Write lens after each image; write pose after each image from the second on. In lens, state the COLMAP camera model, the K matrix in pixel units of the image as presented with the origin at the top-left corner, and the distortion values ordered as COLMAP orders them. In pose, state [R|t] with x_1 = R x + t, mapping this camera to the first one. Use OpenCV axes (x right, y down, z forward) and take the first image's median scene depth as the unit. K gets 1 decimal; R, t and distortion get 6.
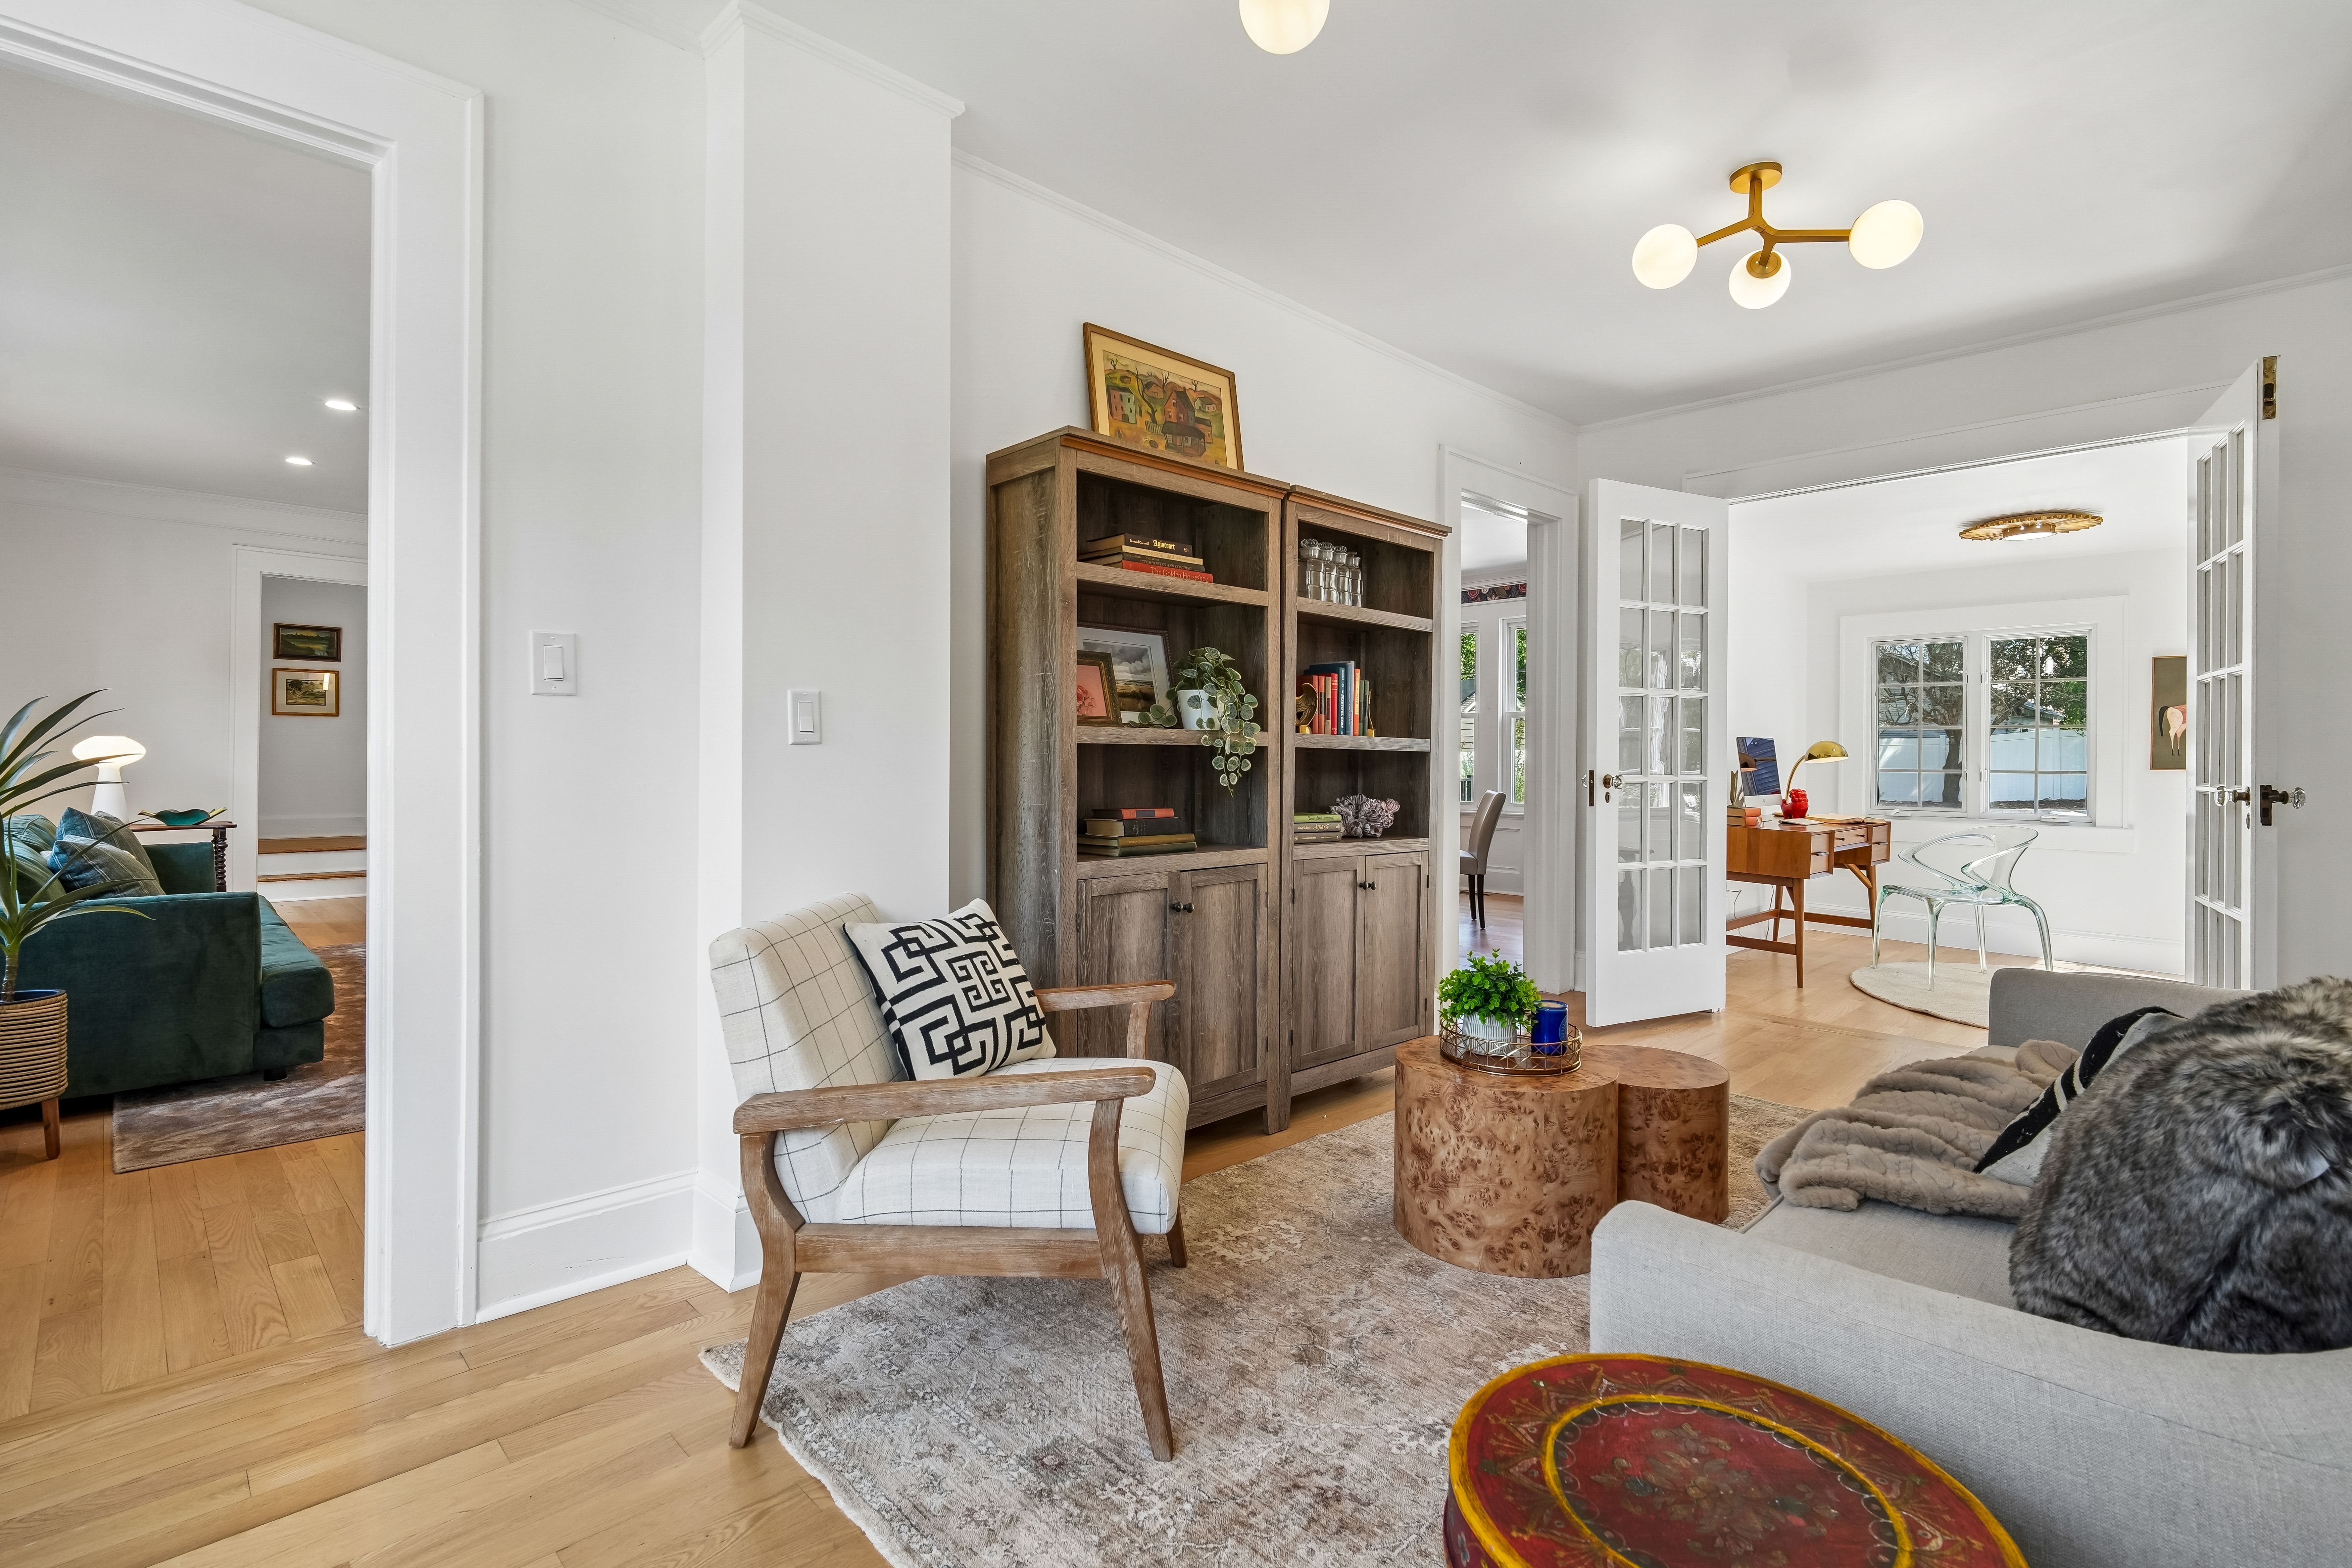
lens RADIAL K [[1100.3, 0, 1174.2], [0, 1100.3, 763.1], [0, 0, 1]] dist [0.004097, -0.007151]
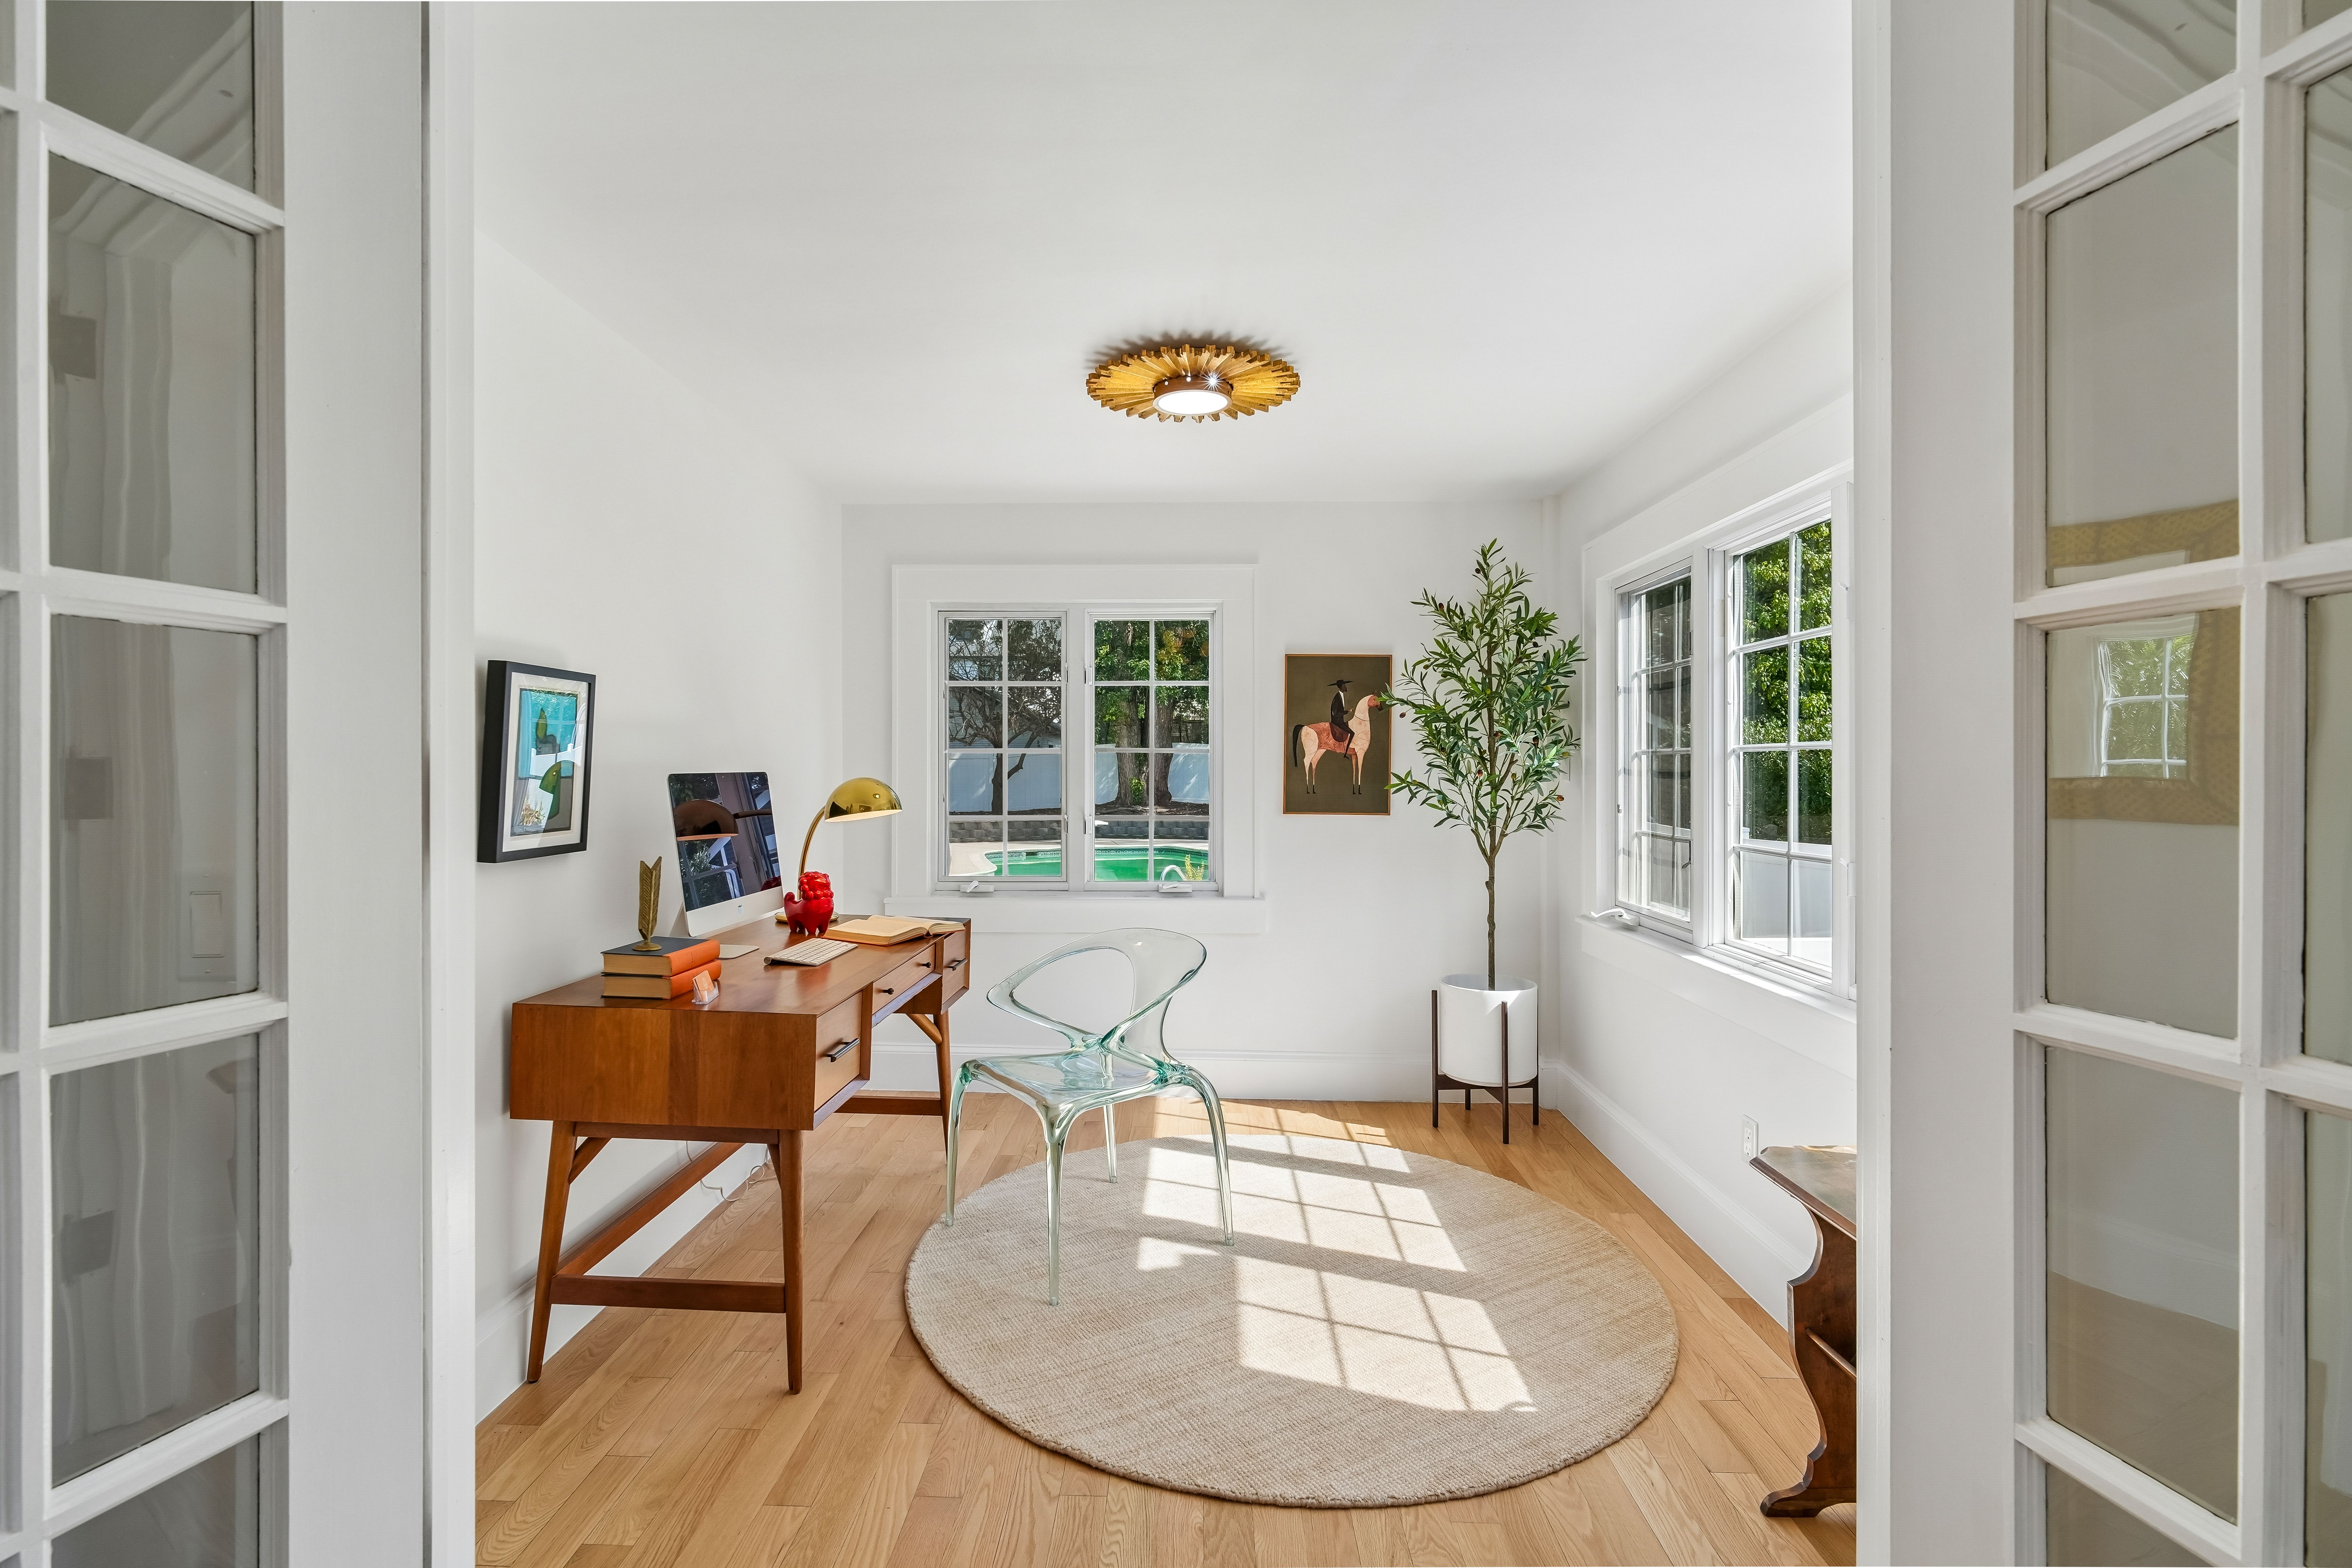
lens RADIAL K [[1100.3, 0, 1174.1], [0, 1100.3, 775.3], [0, 0, 1]] dist [0.004097, -0.007151]
pose [[0.715543, -0.010083, 0.698496, 0.383811], [0.007660, 0.999949, 0.006589, -0.027085], [-0.698527, 0.000636, 0.715584, 0.604855]]
